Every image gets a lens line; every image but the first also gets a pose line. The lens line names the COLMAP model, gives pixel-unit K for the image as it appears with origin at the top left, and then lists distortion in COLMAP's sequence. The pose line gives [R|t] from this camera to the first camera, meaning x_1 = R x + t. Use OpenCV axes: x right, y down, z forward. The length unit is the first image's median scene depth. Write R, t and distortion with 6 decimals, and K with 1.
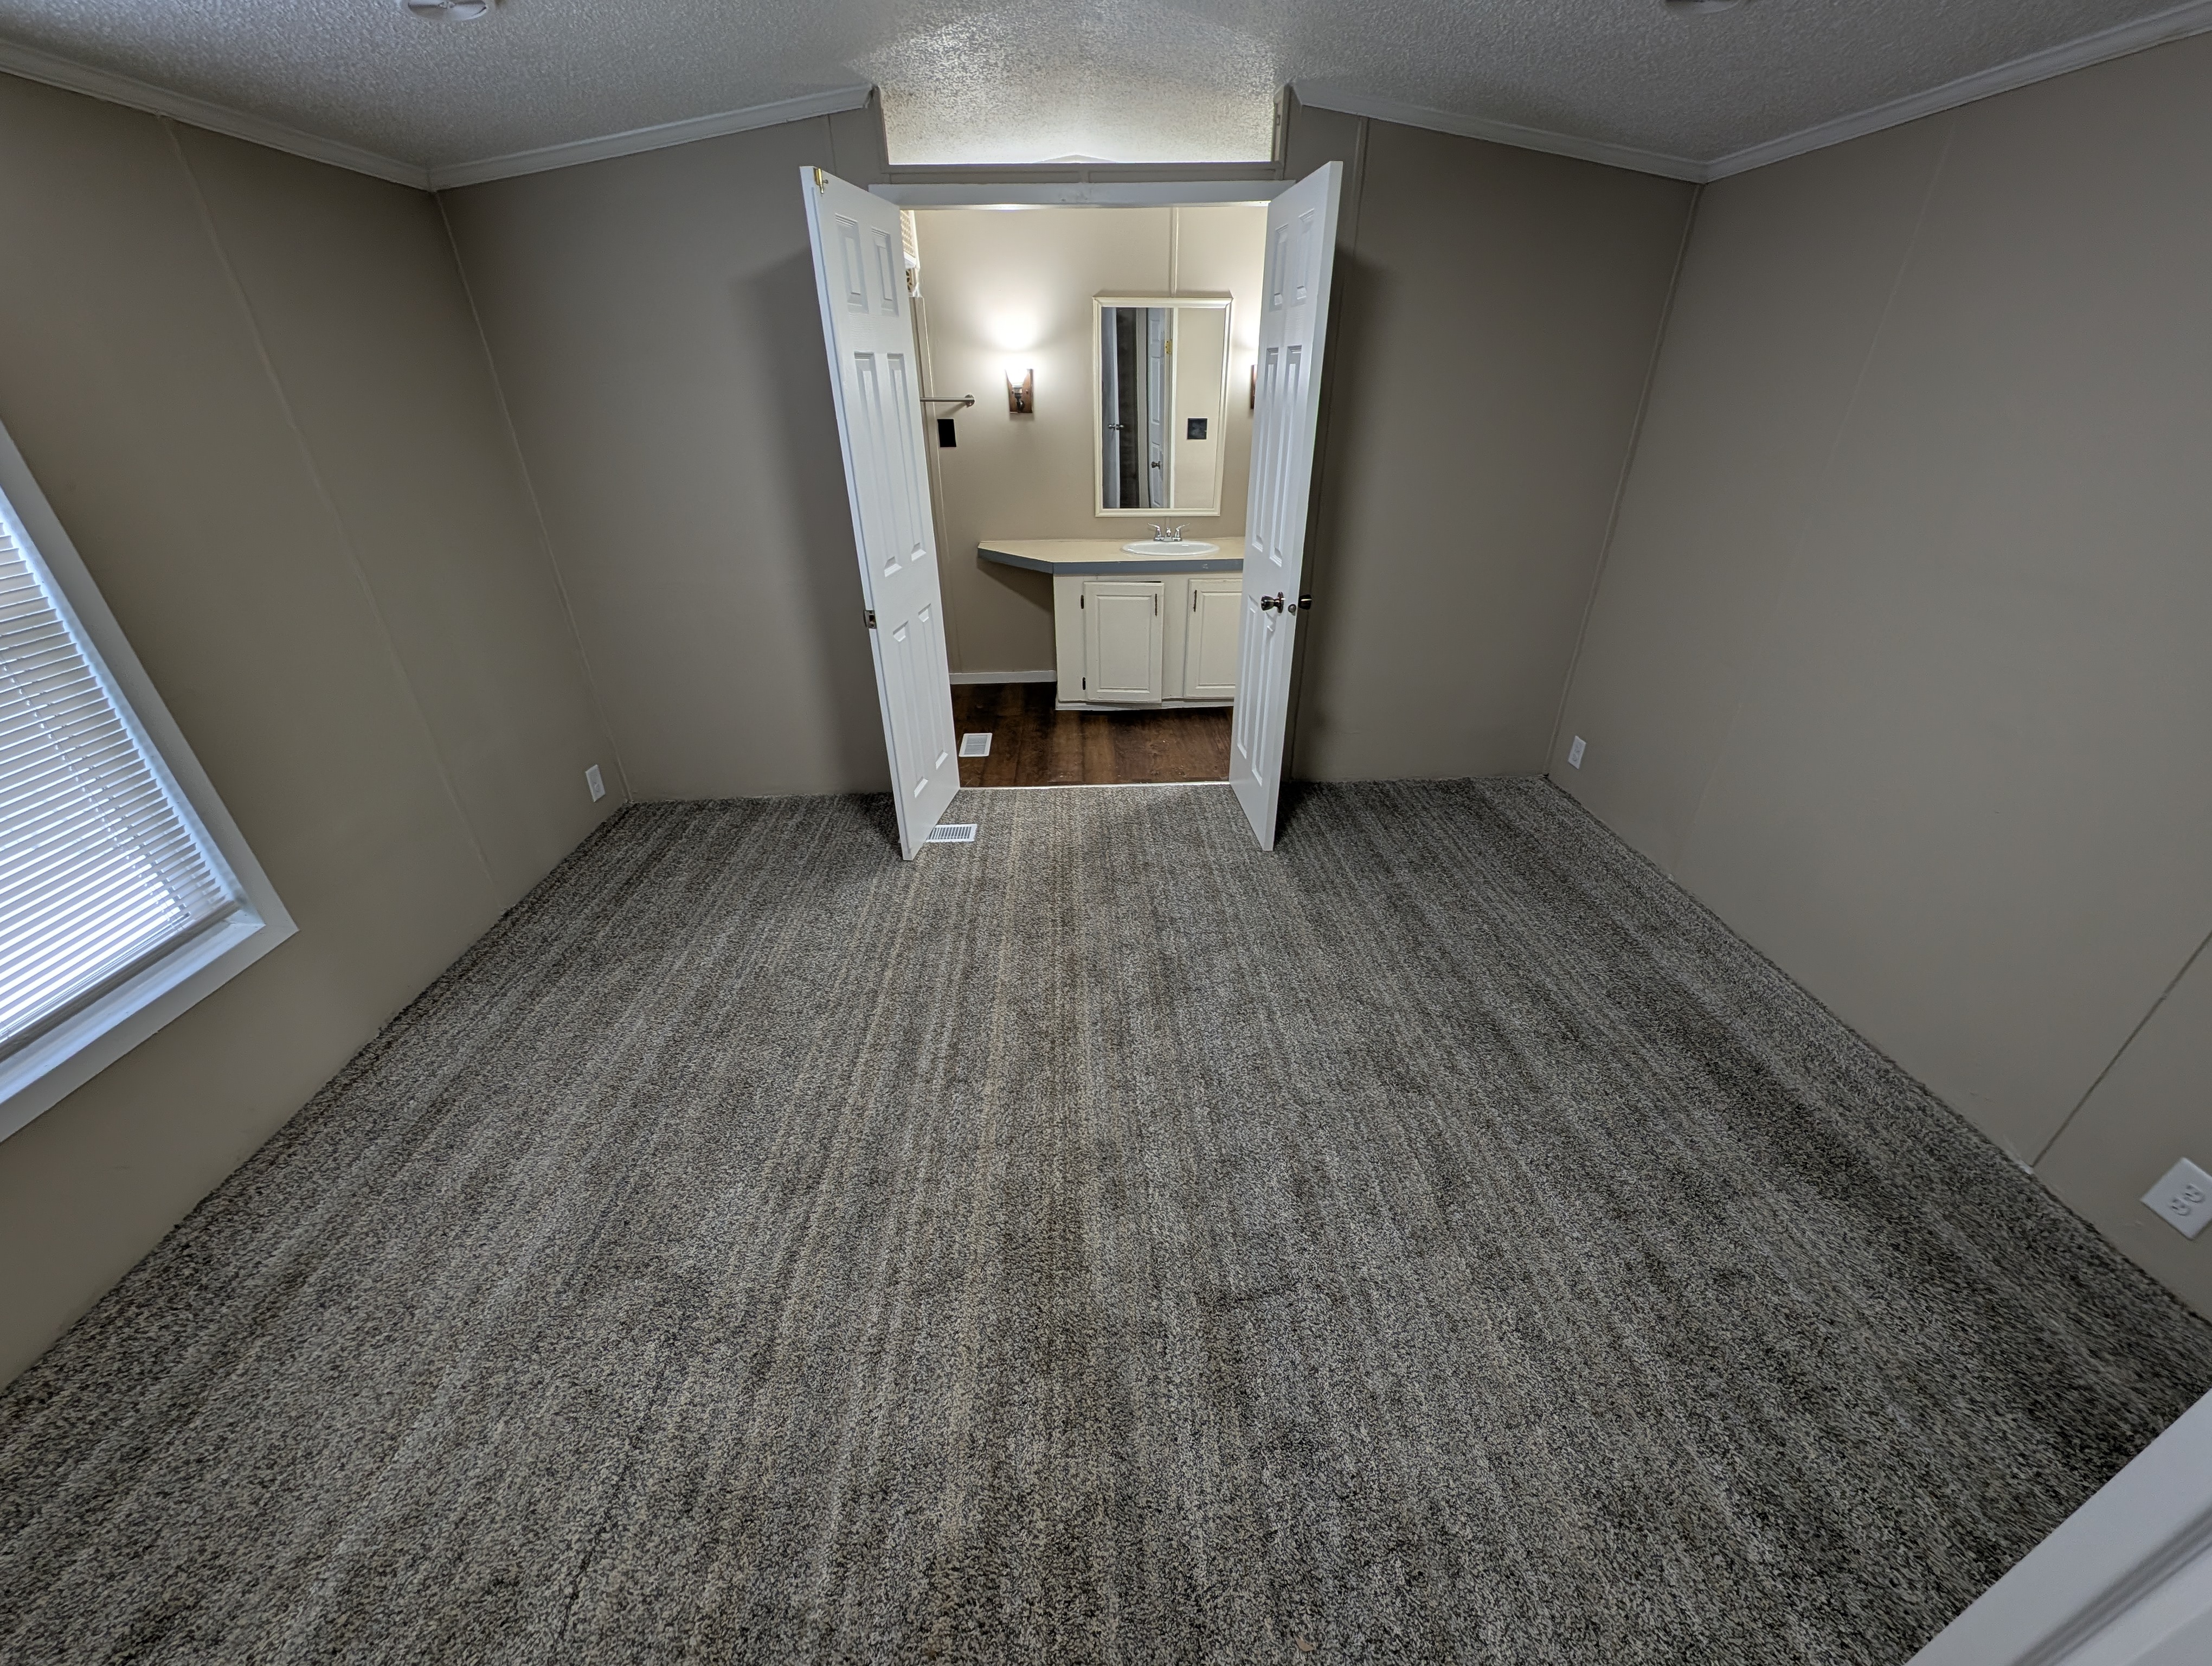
lens RADIAL K [[828.6, 0, 1106.0], [0, 828.6, 833.0], [0, 0, 1]] dist [0.011528, -0.005914]
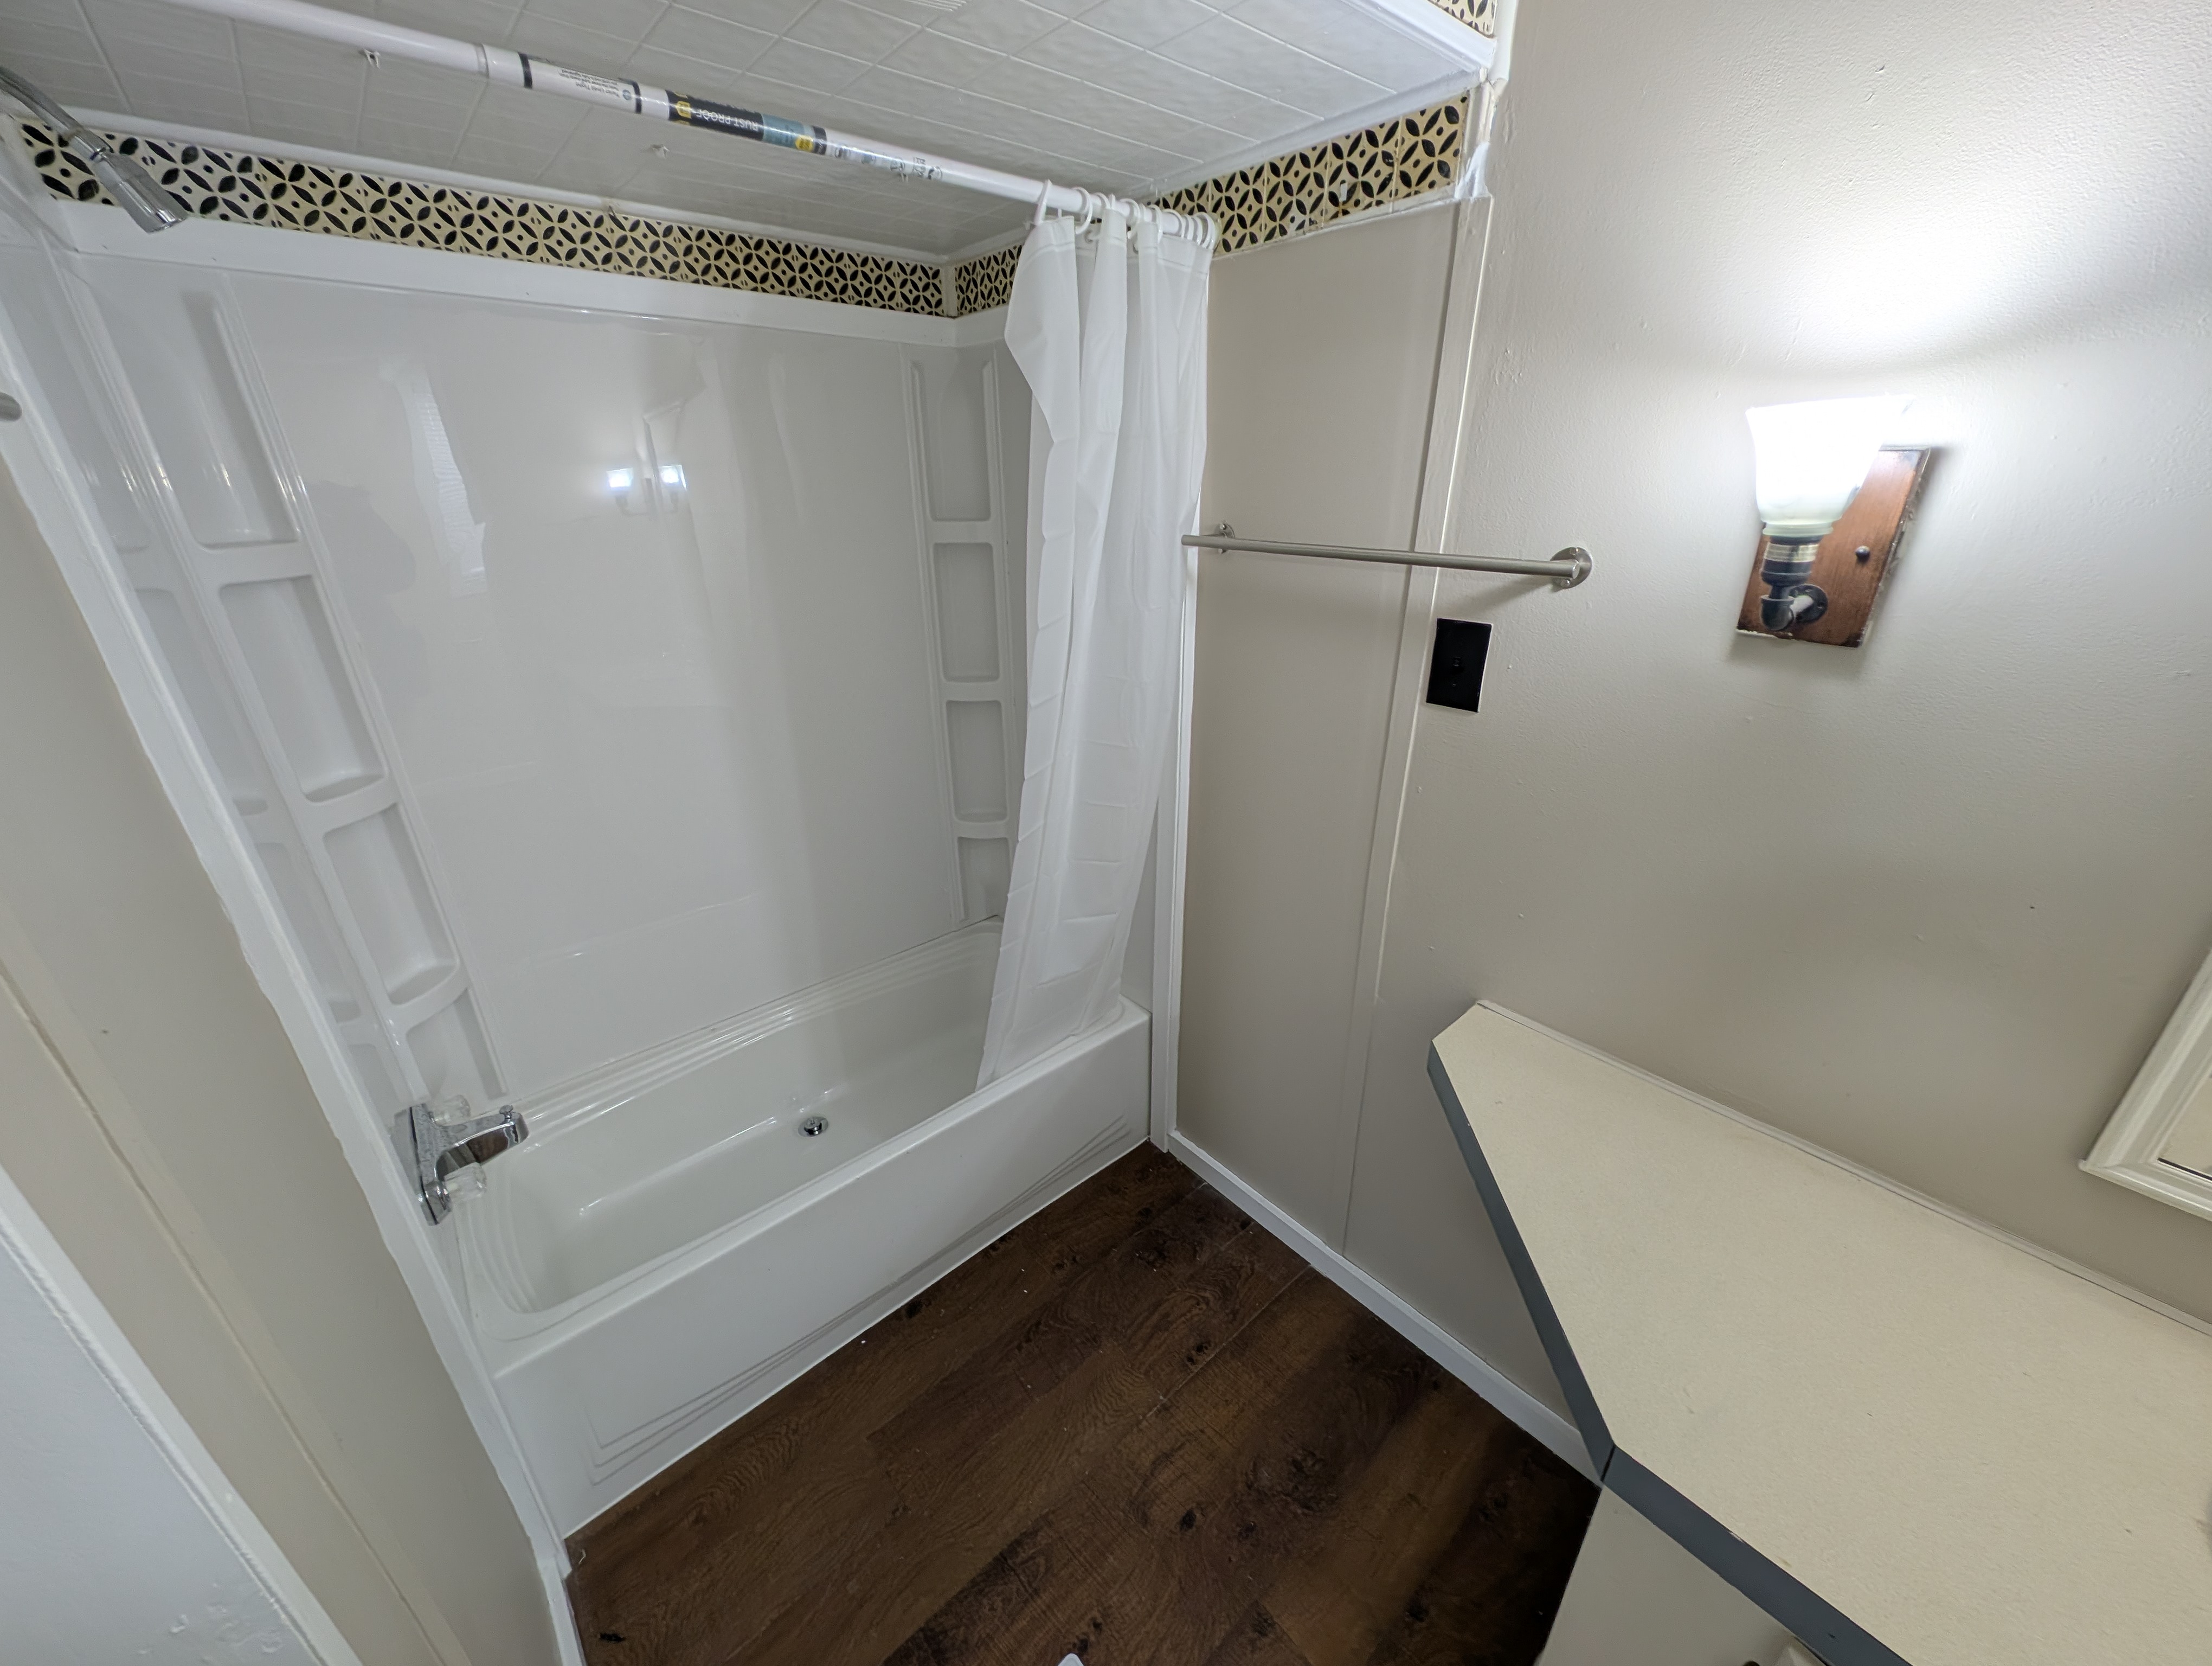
lens RADIAL K [[820.9, 0, 1106.0], [0, 820.9, 833.0], [0, 0, 1]] dist [0.023027, -0.000022]
pose [[0.623580, 0.308632, -0.718258, -0.052472], [-0.365089, 0.927395, 0.081533, -0.509503], [0.691273, 0.211386, 0.690983, 0.912428]]
